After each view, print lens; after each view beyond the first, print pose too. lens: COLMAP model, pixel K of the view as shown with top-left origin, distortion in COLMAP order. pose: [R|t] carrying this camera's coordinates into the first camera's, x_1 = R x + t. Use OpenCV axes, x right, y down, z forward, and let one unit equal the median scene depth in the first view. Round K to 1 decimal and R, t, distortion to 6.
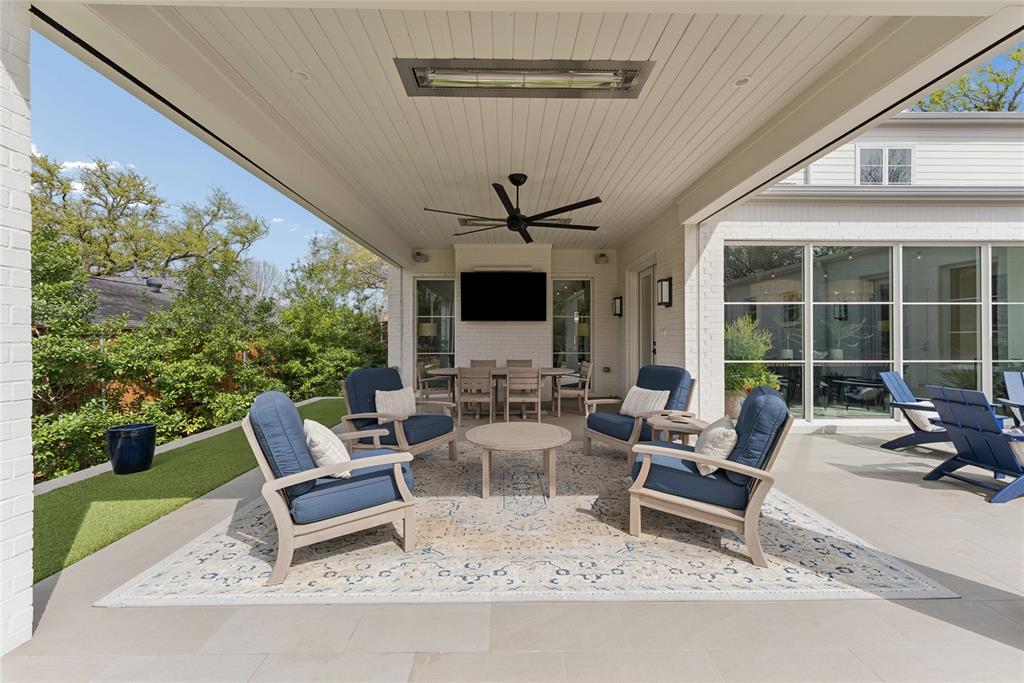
lens RADIAL K [[370.7, 0, 512.0], [0, 370.7, 338.3], [0, 0, 1]] dist [0.003333, 0.000203]
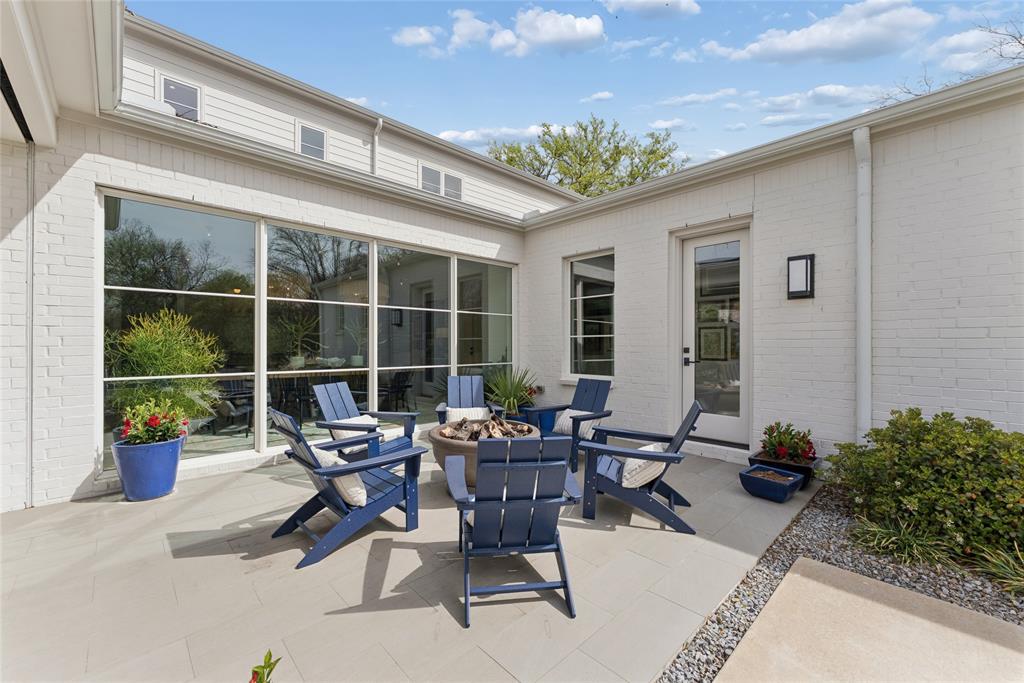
lens RADIAL K [[419.1, 0, 513.0], [0, 419.1, 344.6], [0, 0, 1]] dist [0.001791, 0.000224]
pose [[0.732964, 0.001370, 0.680266, 0.347134], [-0.001902, 0.999998, 0.000035, 0.001324], [-0.680264, -0.001319, 0.732966, 0.007807]]
